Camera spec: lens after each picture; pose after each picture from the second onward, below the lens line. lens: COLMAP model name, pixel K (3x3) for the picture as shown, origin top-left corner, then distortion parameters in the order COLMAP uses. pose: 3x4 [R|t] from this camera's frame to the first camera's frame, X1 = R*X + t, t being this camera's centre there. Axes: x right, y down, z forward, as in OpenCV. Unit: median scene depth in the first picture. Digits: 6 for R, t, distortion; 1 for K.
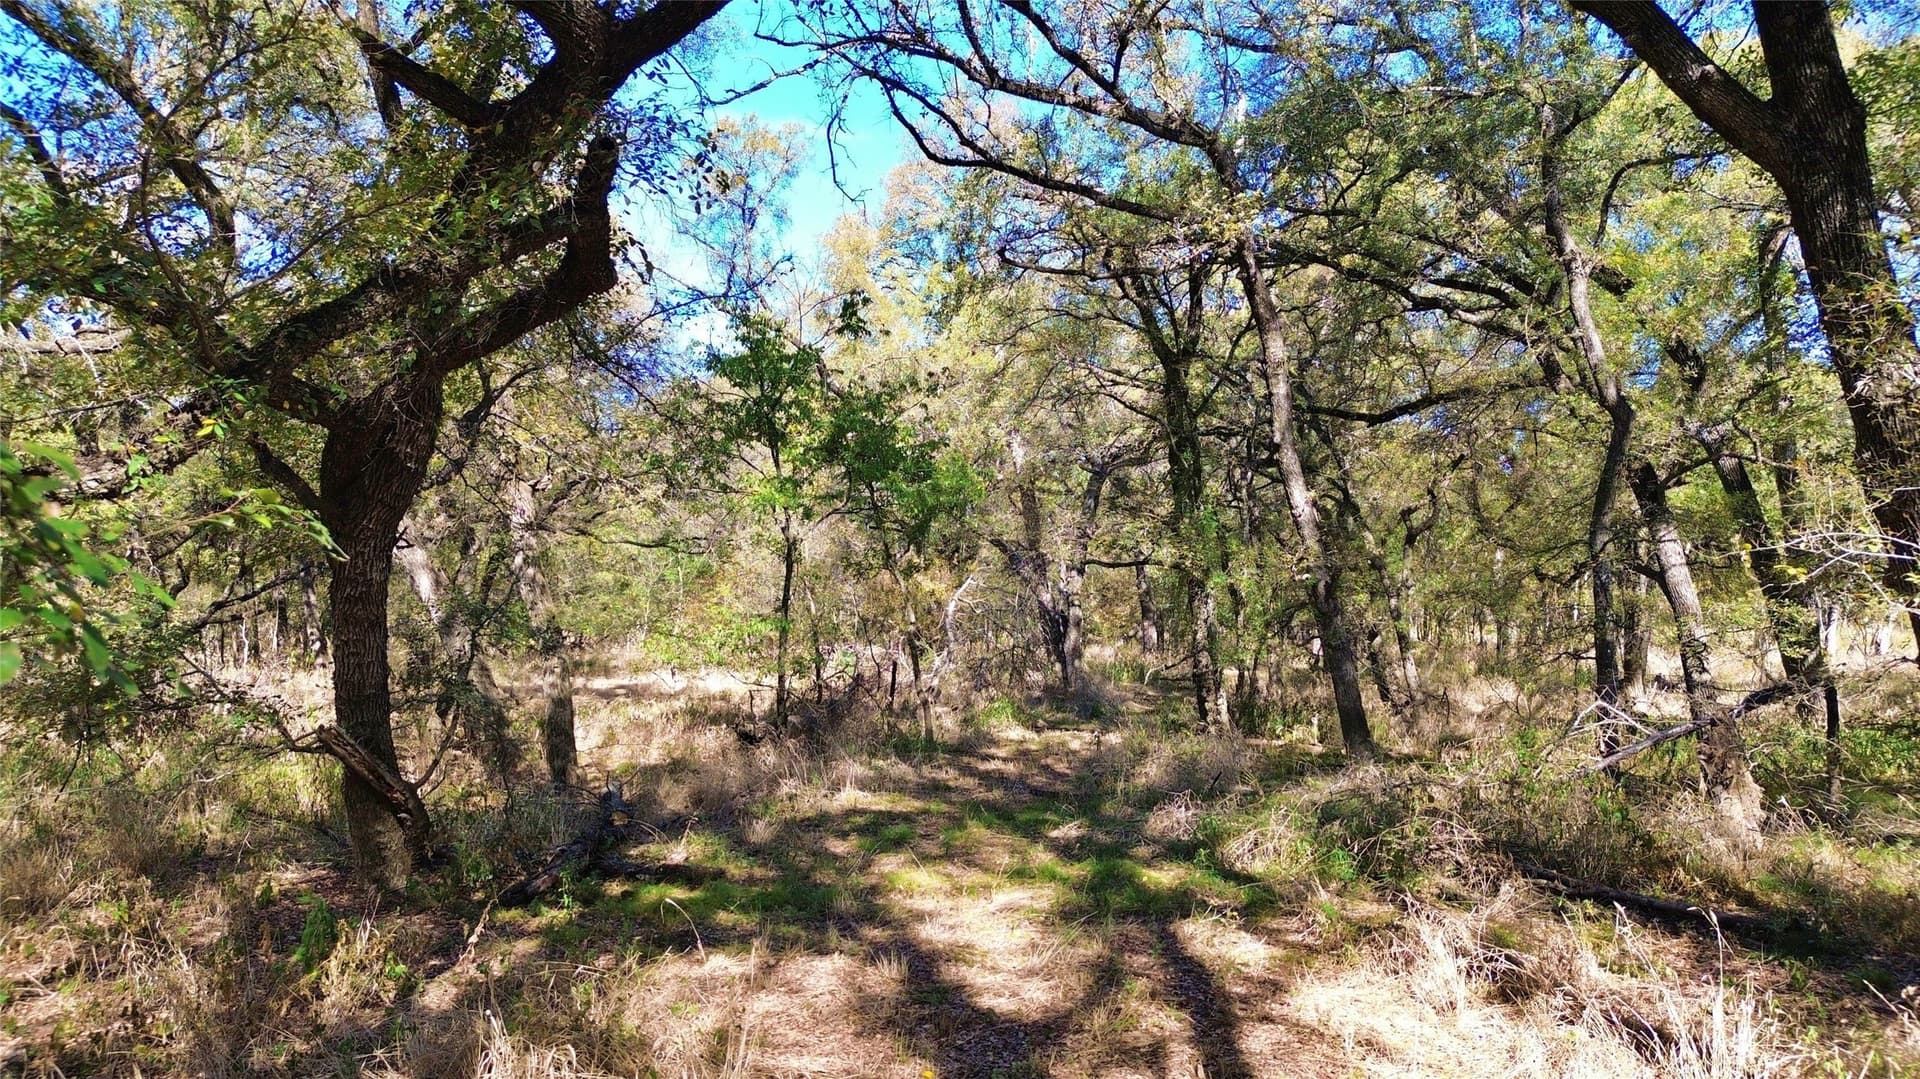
lens RADIAL K [[1356.7, 0, 960.0], [0, 1356.7, 539.5], [0, 0, 1]] dist [0.104509, -0.127244]
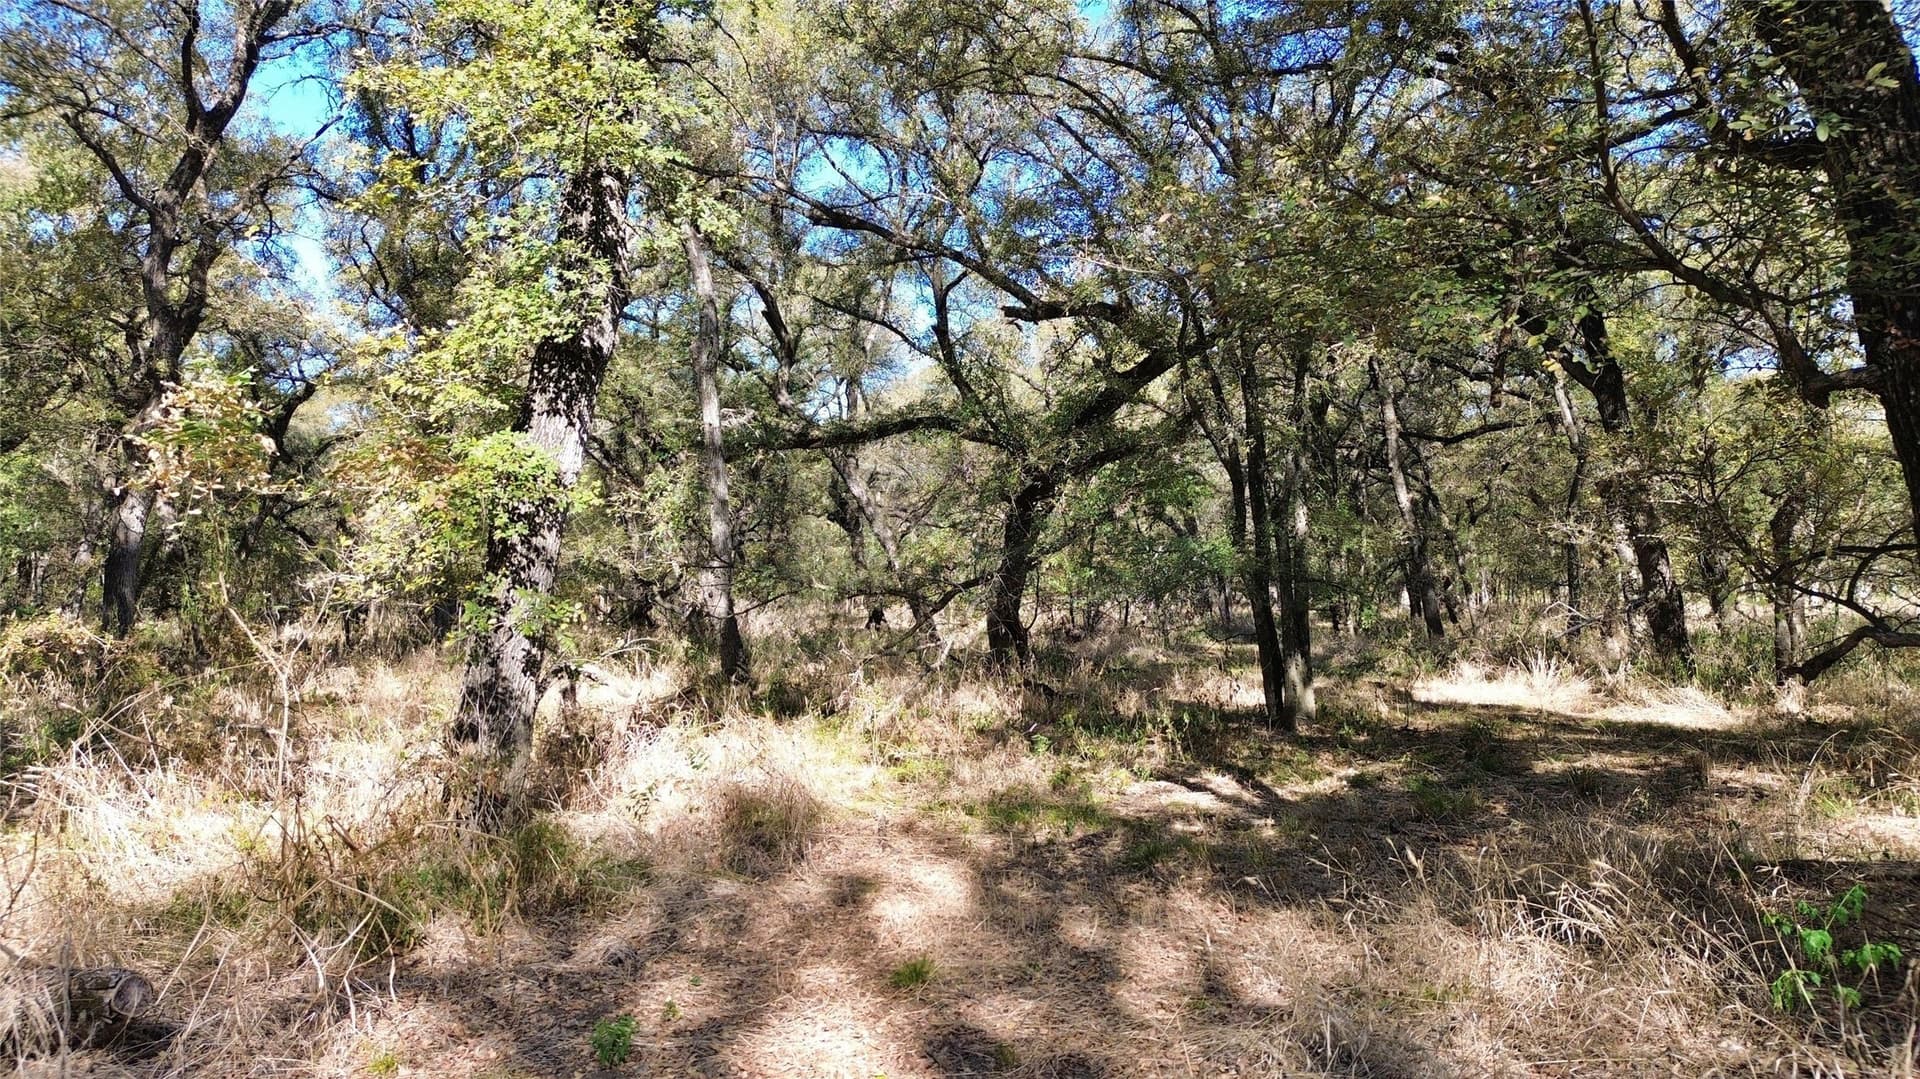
lens RADIAL K [[1372.5, 0, 969.5], [0, 1372.5, 546.3], [0, 0, 1]] dist [0.104273, -0.137406]
pose [[0.999066, -0.008769, -0.042307, -0.113720], [0.009672, 0.999729, 0.021169, -0.006040], [0.042110, -0.021559, 0.998880, -0.392284]]
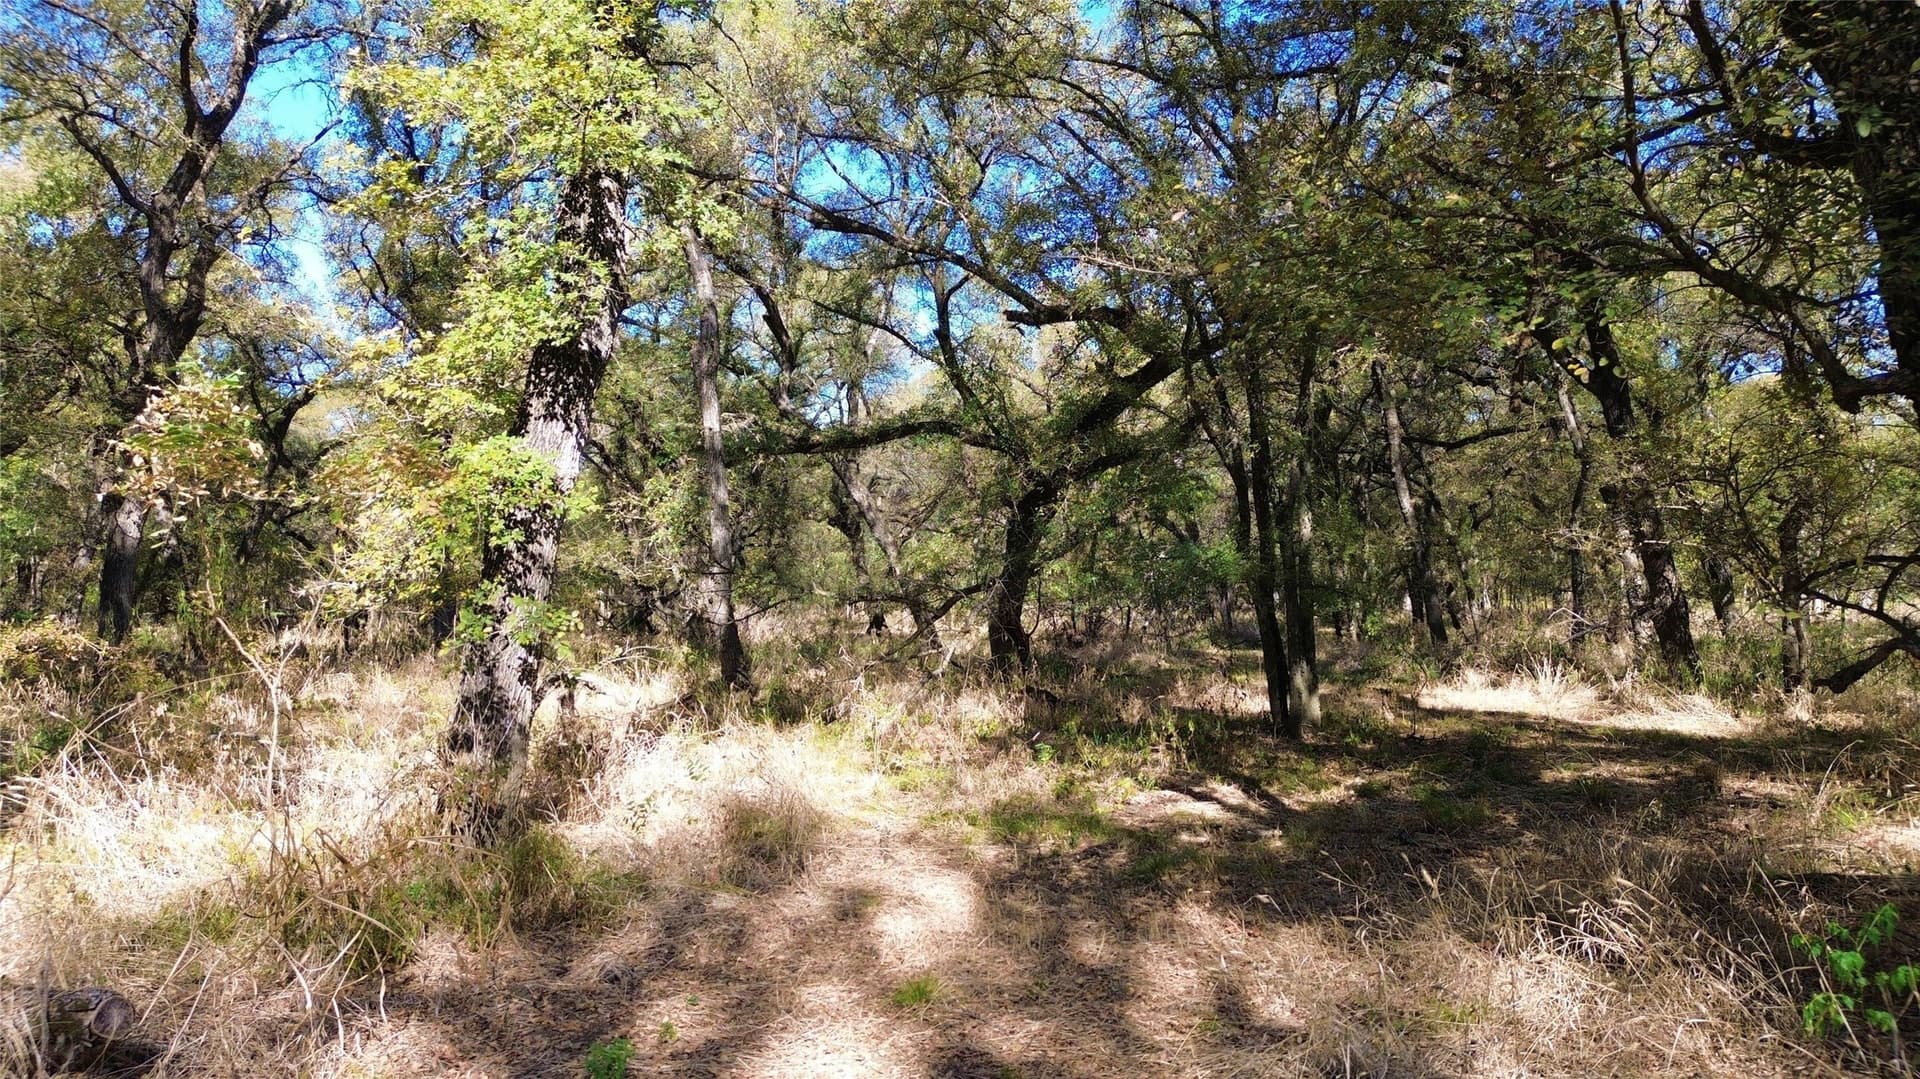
lens RADIAL K [[1372.5, 0, 969.5], [0, 1372.5, 546.3], [0, 0, 1]] dist [0.104273, -0.137406]
pose [[0.999051, -0.008363, -0.042744, -0.114287], [0.009132, 0.999800, 0.017819, -0.006313], [0.042586, -0.018192, 0.998927, -0.389064]]
